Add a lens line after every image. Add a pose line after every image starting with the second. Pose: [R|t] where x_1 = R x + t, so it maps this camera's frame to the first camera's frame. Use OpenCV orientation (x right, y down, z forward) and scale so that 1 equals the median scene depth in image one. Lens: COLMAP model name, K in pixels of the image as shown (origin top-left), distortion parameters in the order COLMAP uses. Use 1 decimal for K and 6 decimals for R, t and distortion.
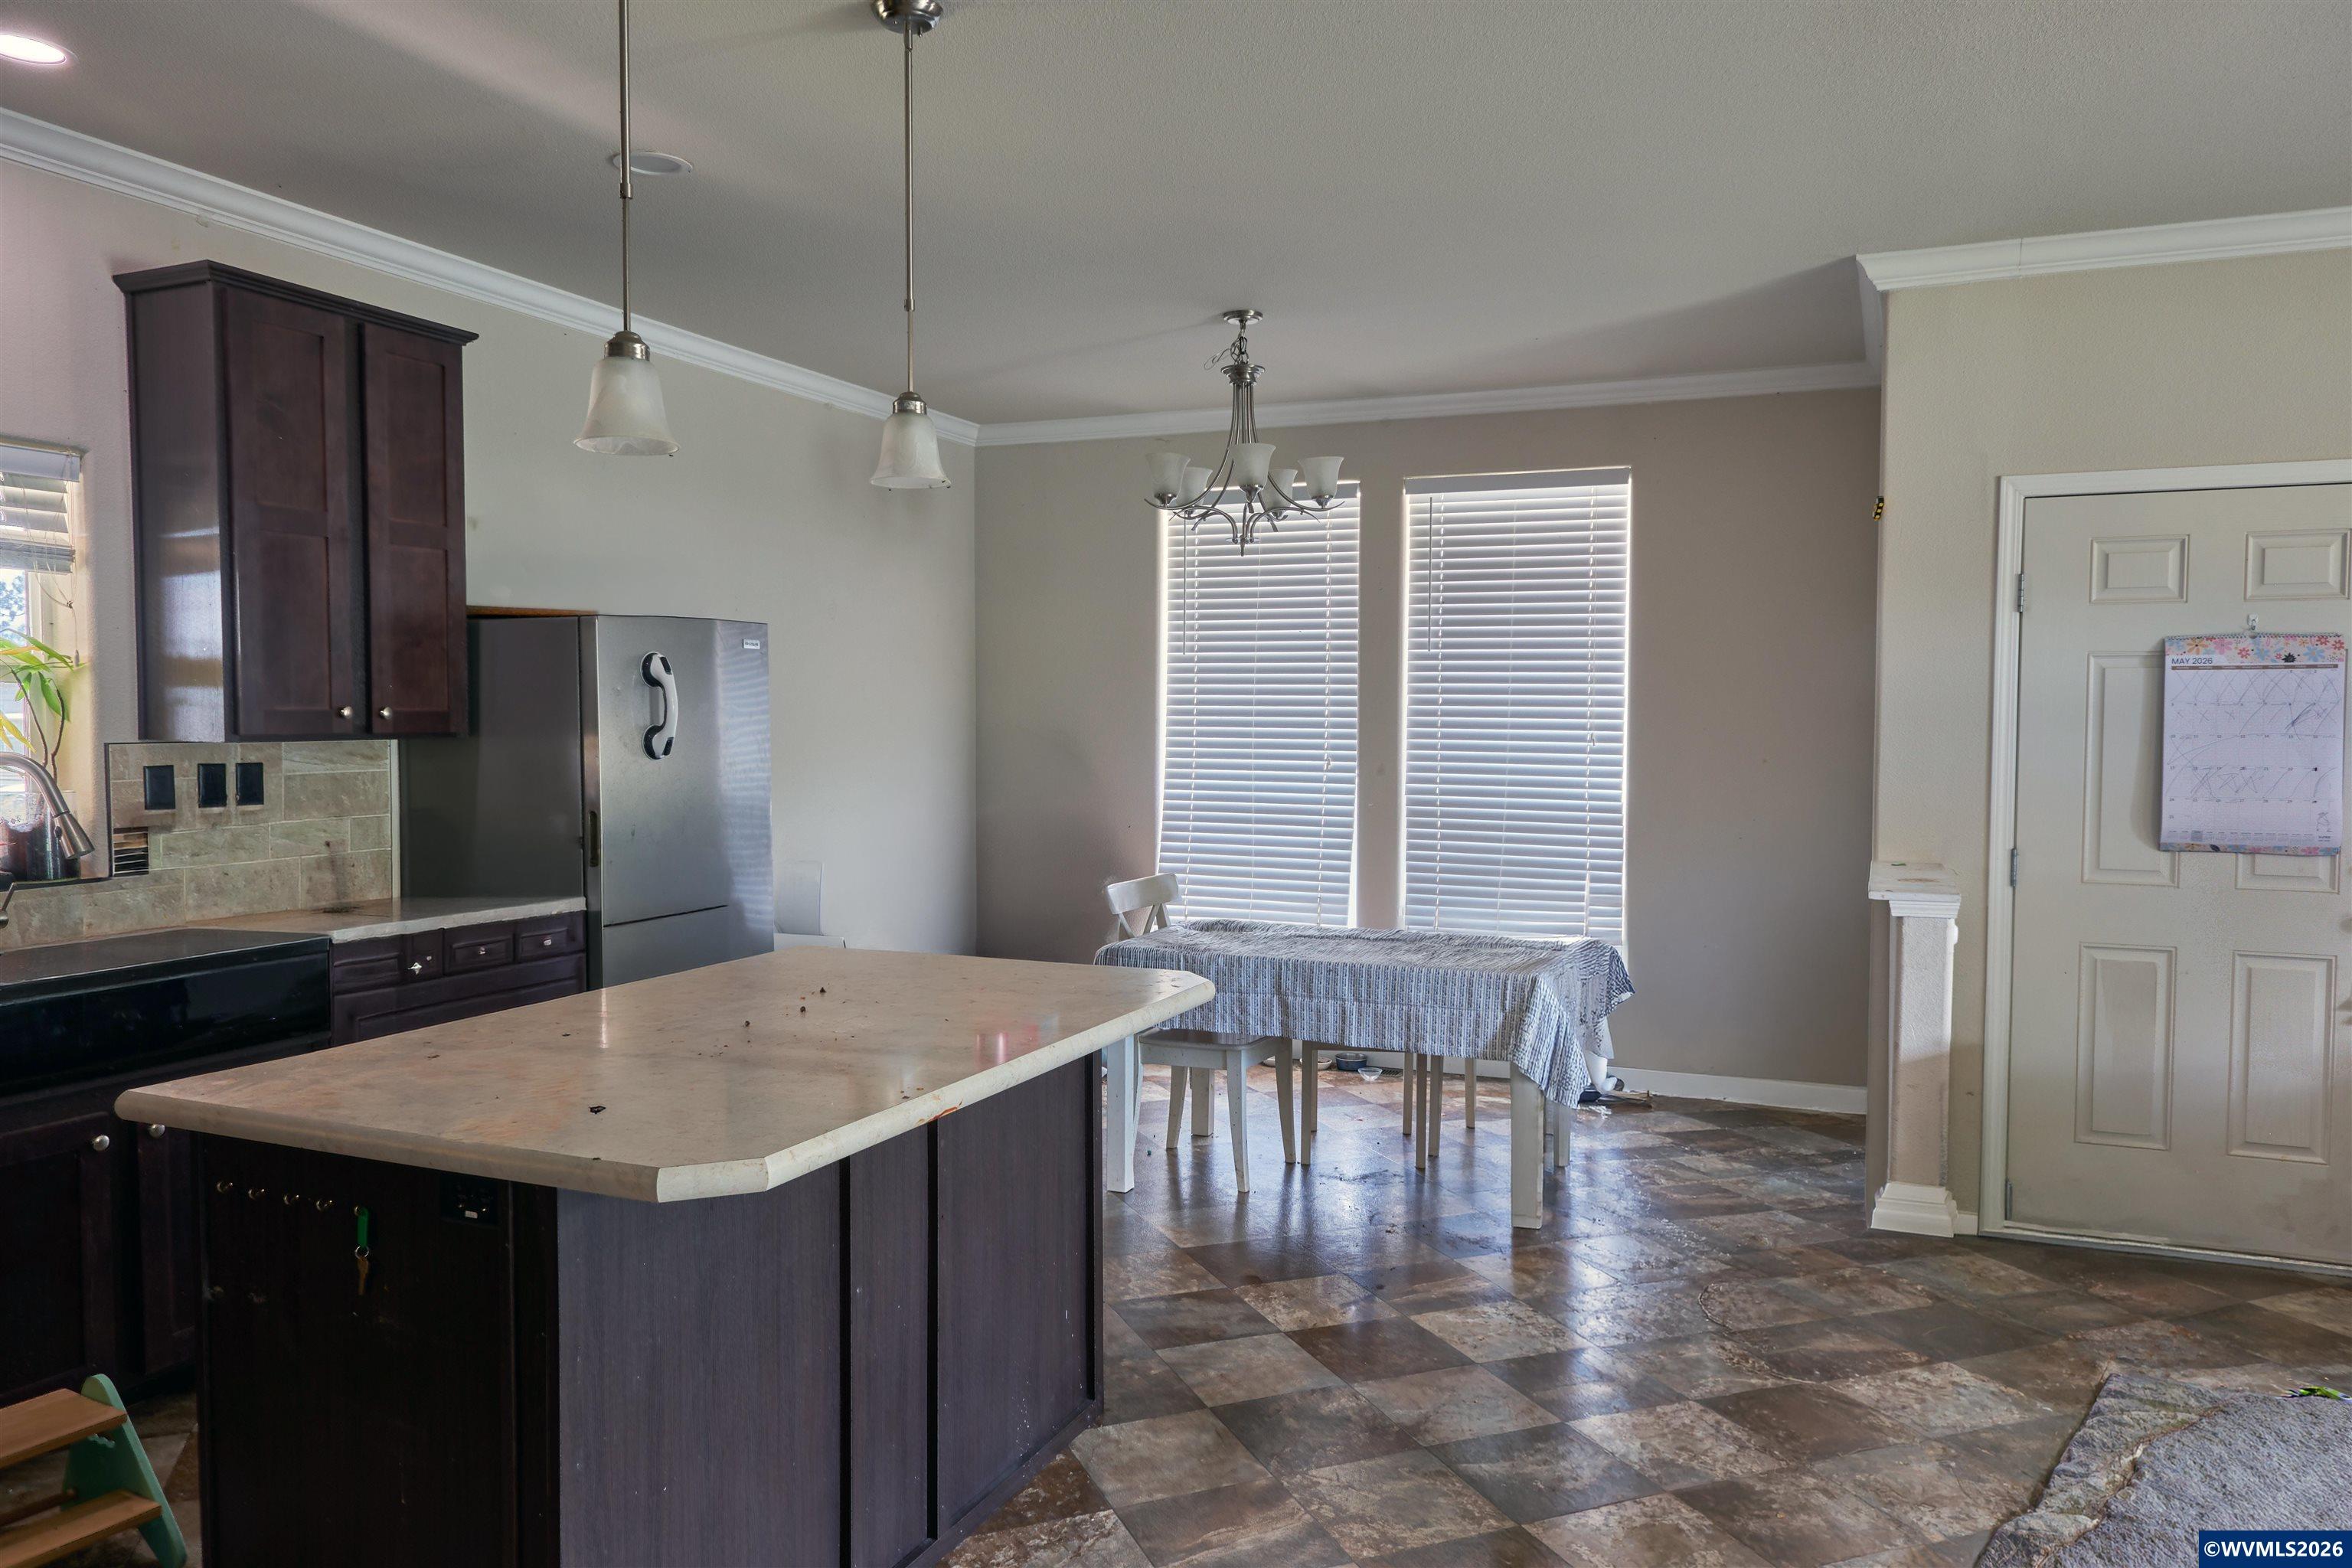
lens RADIAL K [[1629.0, 0, 1176.0], [0, 1629.0, 784.0], [0, 0, 1]] dist [0.006552, -0.005310]
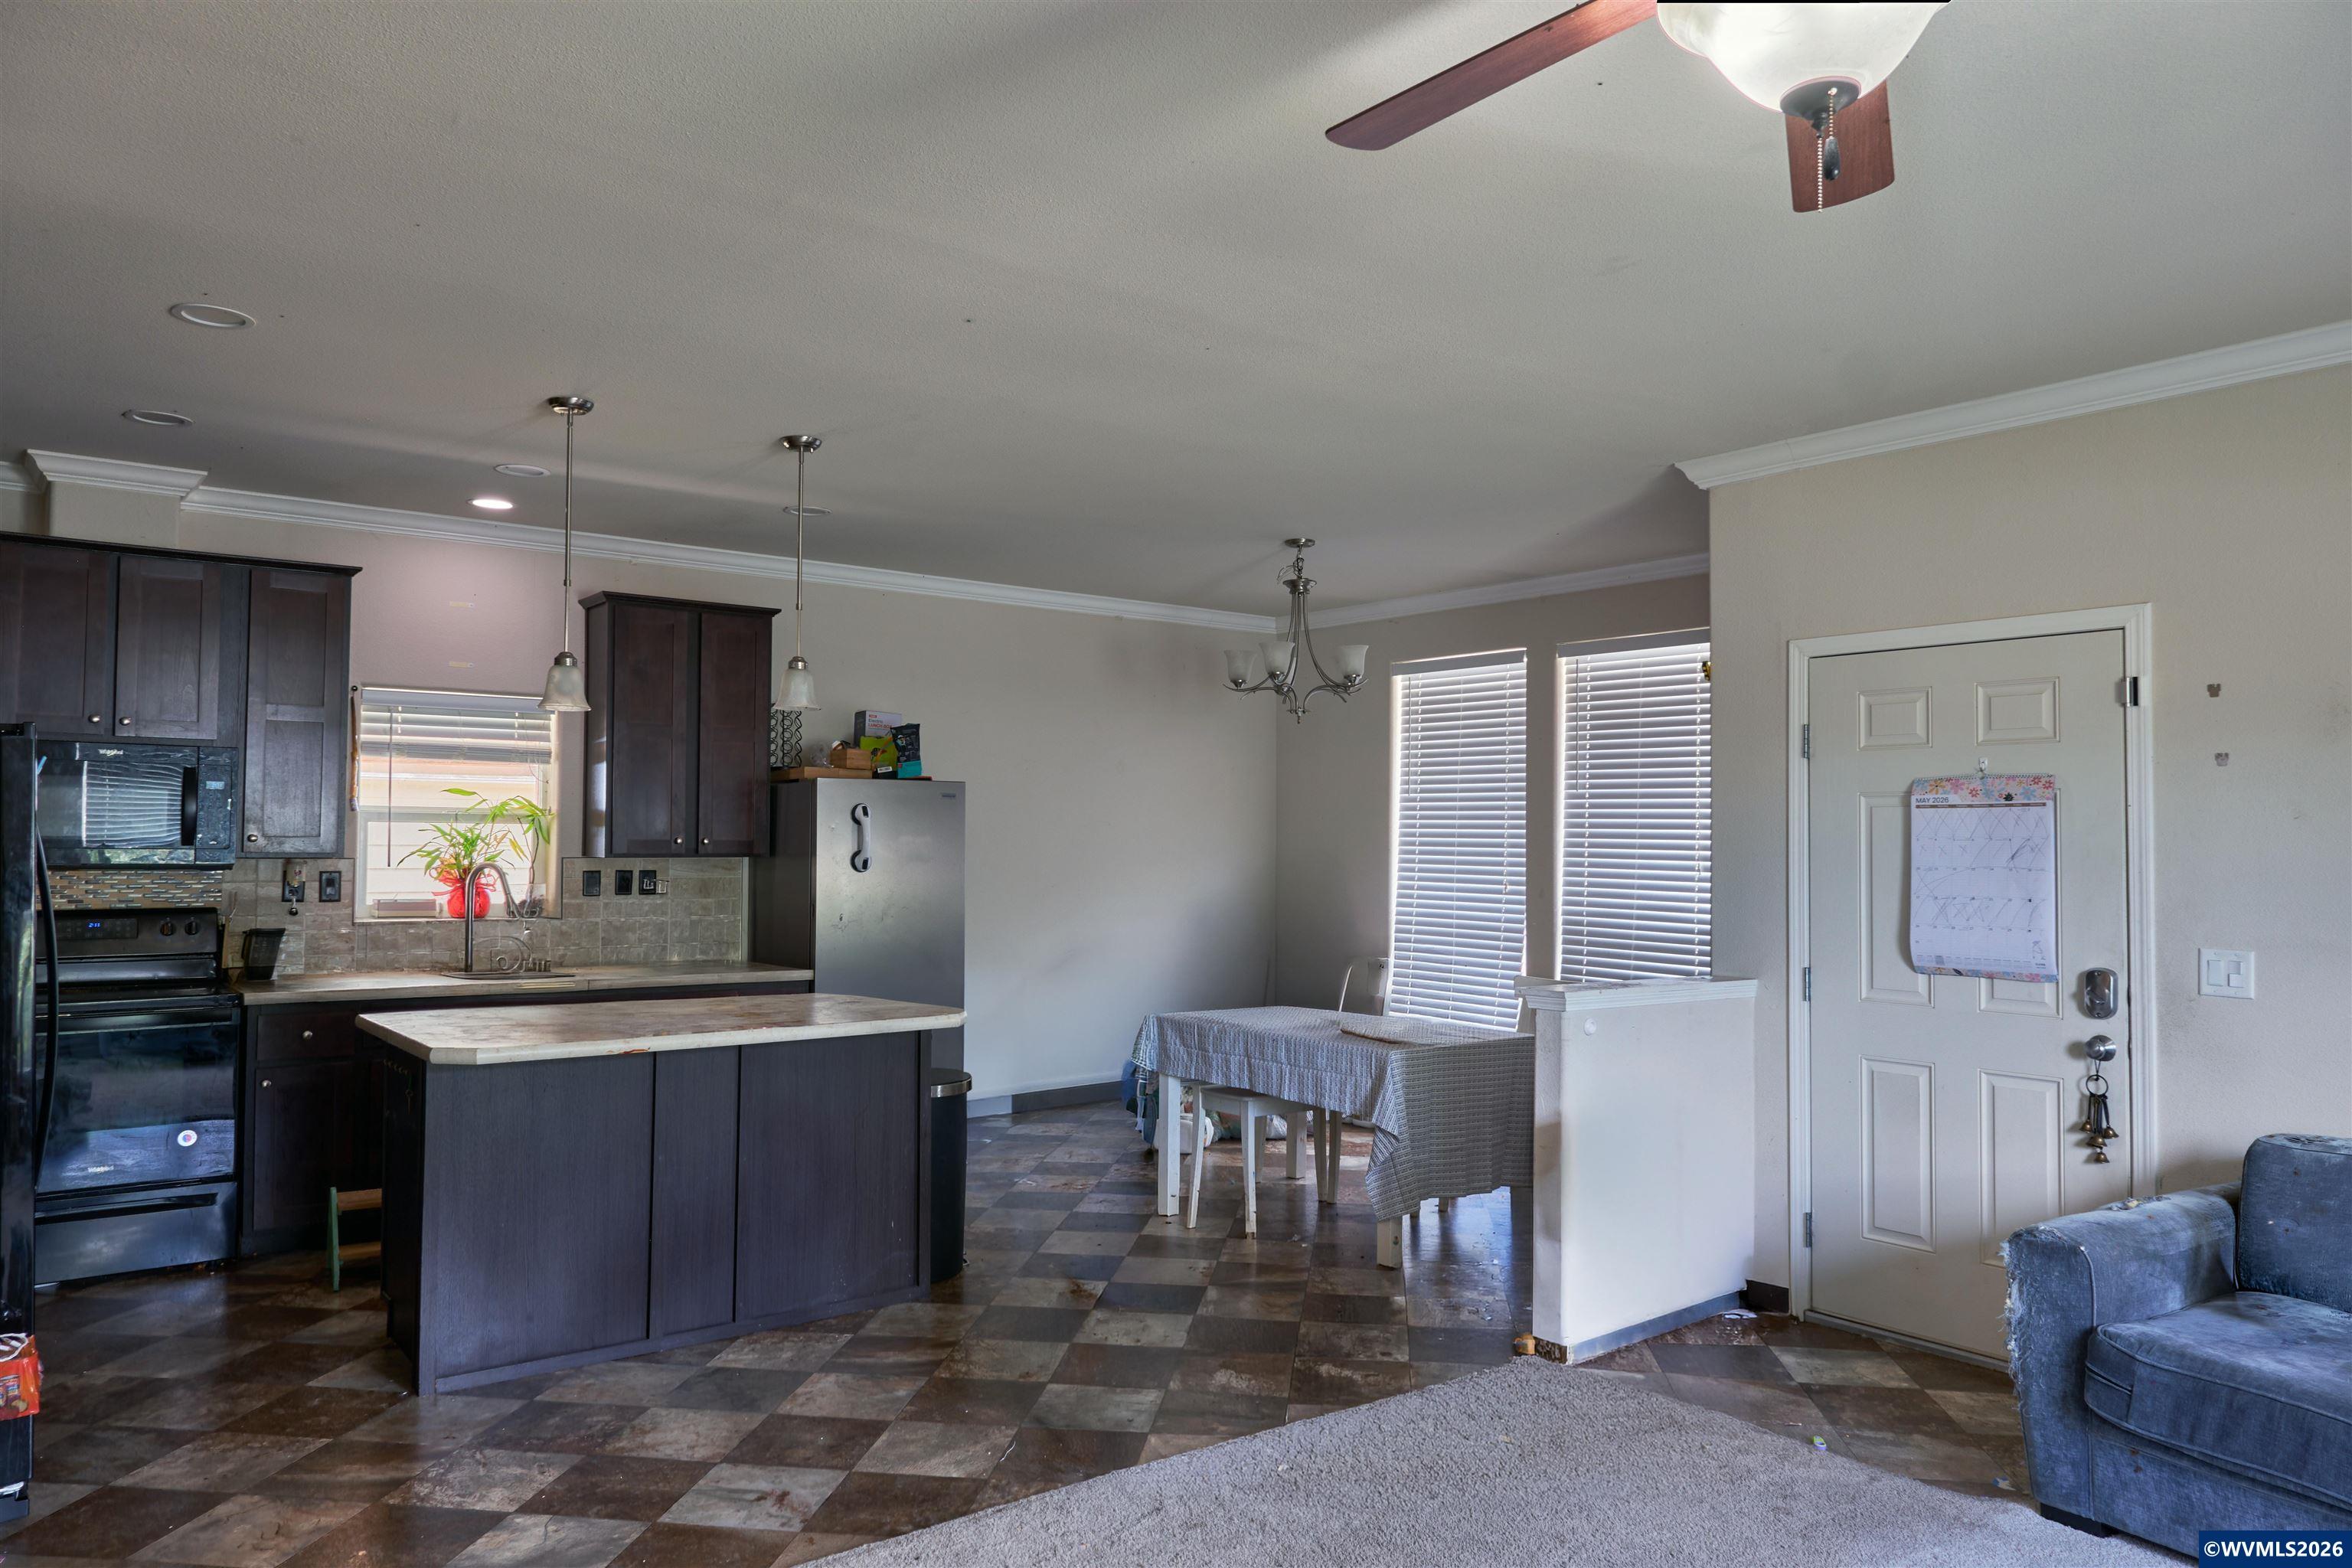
lens RADIAL K [[1600.8, 0, 1198.5], [0, 1600.8, 781.7], [0, 0, 1]] dist [0.006139, 0.000226]
pose [[0.877190, -0.014397, -0.479927, 0.698826], [-0.024909, 0.996840, -0.075431, 0.006048], [0.479497, 0.078122, 0.874059, -0.183606]]
